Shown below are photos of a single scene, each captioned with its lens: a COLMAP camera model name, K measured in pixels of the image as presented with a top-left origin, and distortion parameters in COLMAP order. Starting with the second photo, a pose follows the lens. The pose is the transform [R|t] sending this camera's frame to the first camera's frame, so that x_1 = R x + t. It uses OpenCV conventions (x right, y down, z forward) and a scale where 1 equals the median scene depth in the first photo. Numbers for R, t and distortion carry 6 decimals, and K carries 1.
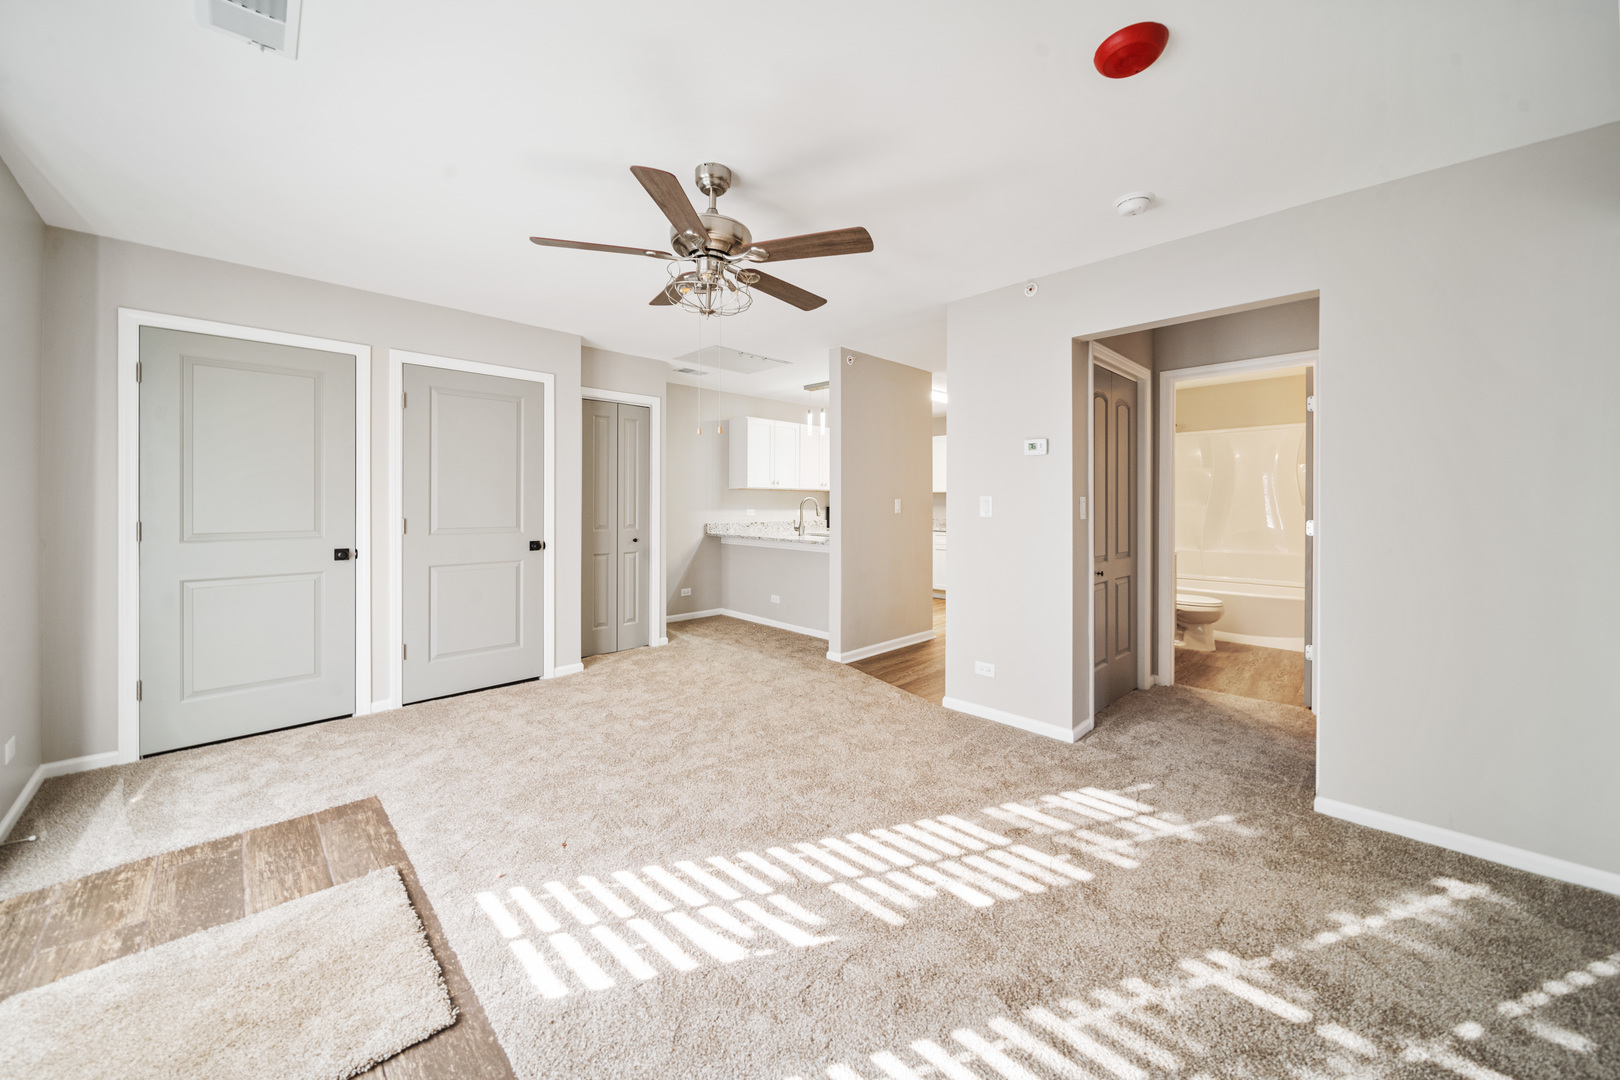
lens RADIAL K [[573.1, 0, 789.8], [0, 573.1, 533.2], [0, 0, 1]] dist [0.000405, -0.002533]
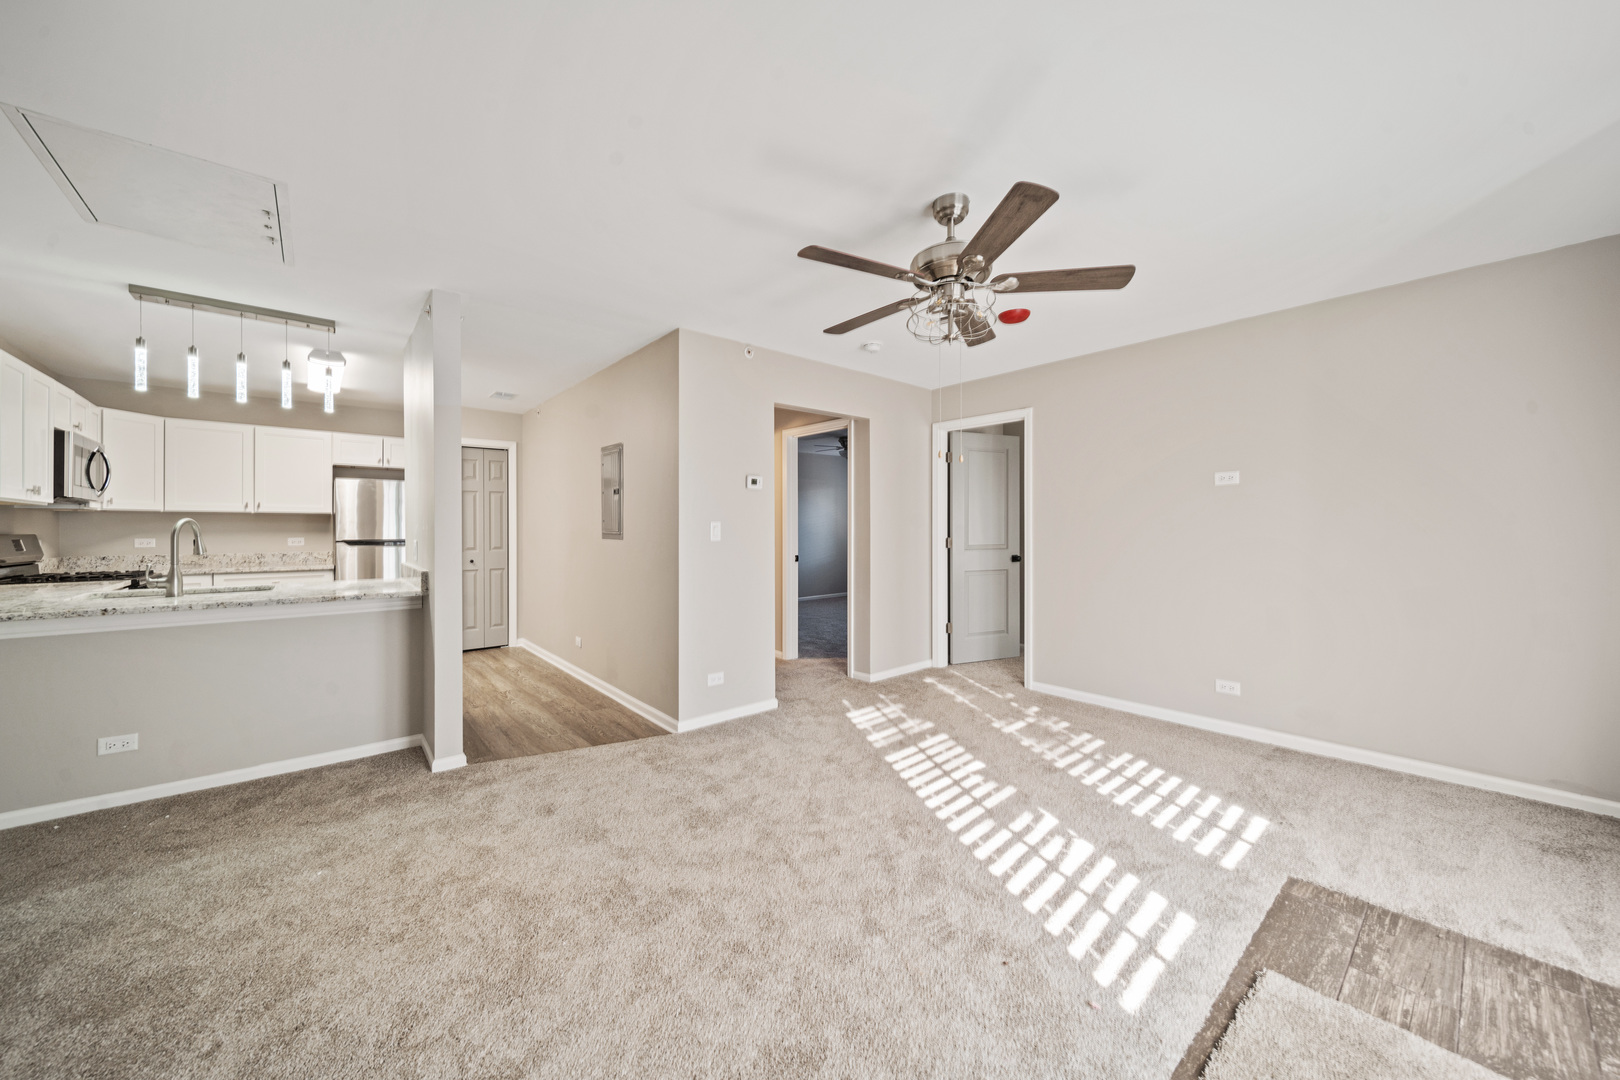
lens RADIAL K [[573.1, 0, 789.8], [0, 573.1, 533.2], [0, 0, 1]] dist [0.000405, -0.002533]
pose [[0.086255, -0.010054, 0.996222, -1.333377], [0.059730, 0.998203, 0.004903, -0.067691], [-0.994481, 0.059082, 0.086700, 1.329525]]
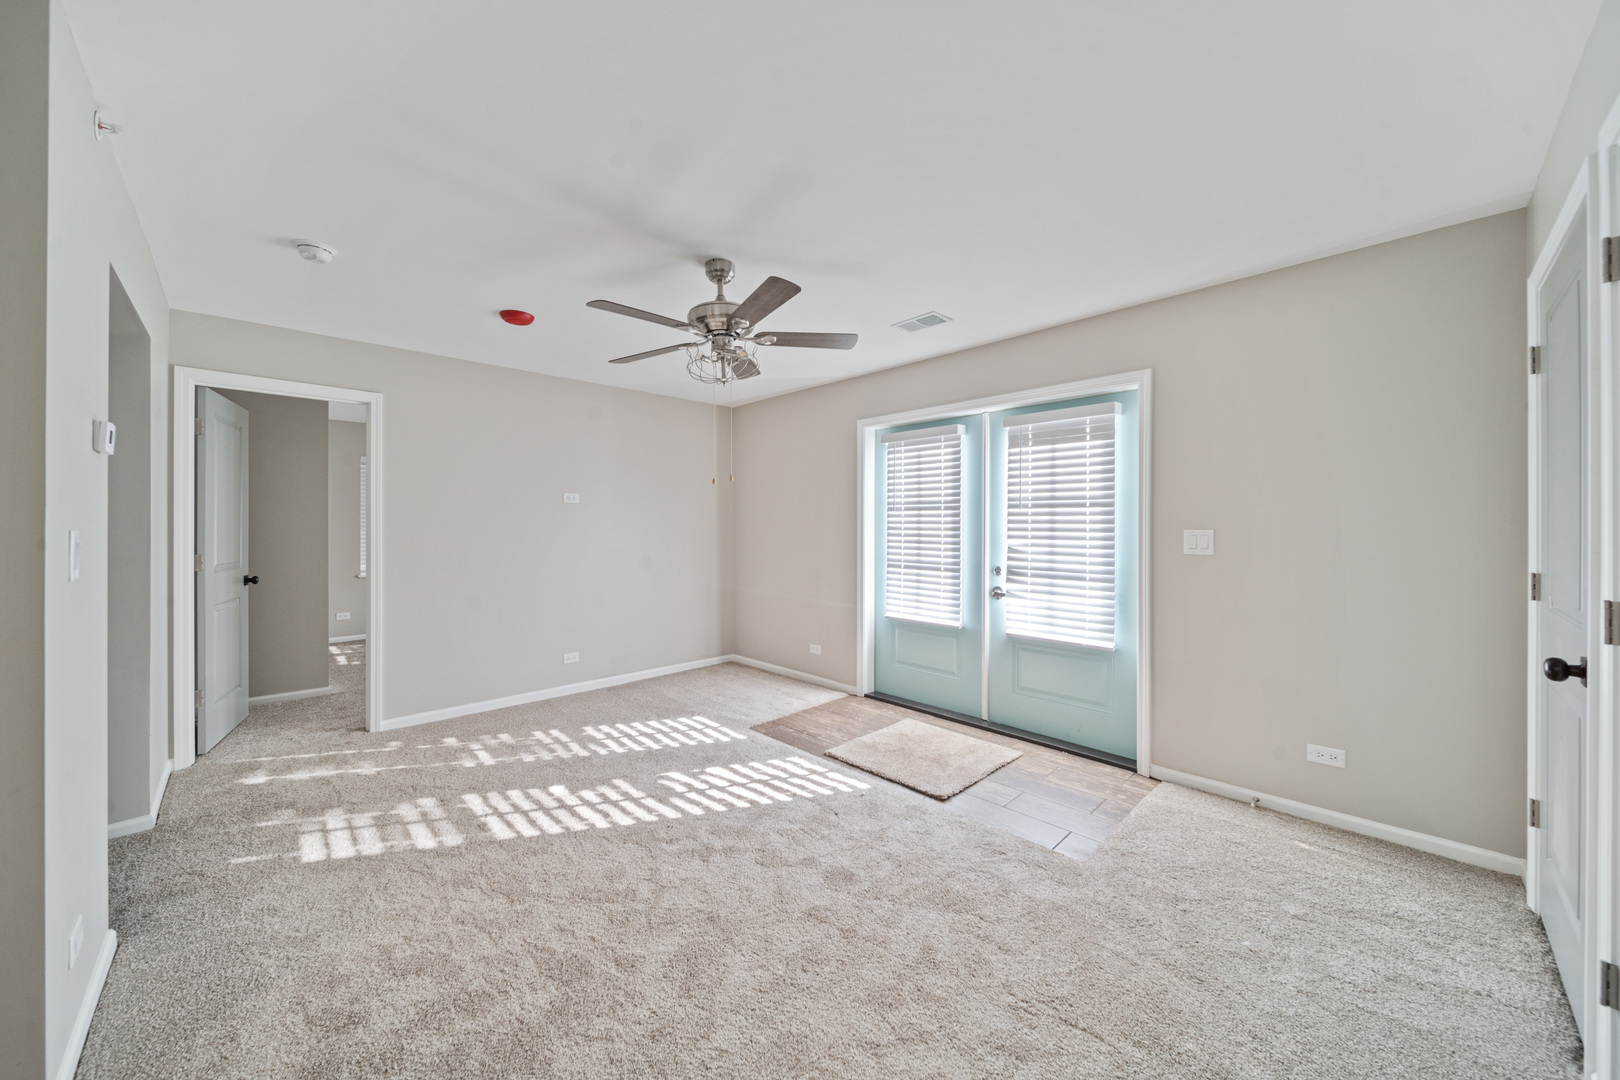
lens RADIAL K [[573.1, 0, 789.8], [0, 573.1, 533.2], [0, 0, 1]] dist [0.000405, -0.002533]
pose [[-0.999921, -0.004814, 0.011614, -0.330014], [-0.003982, 0.997498, 0.070577, -0.185408], [-0.011924, 0.070525, -0.997439, 2.489227]]
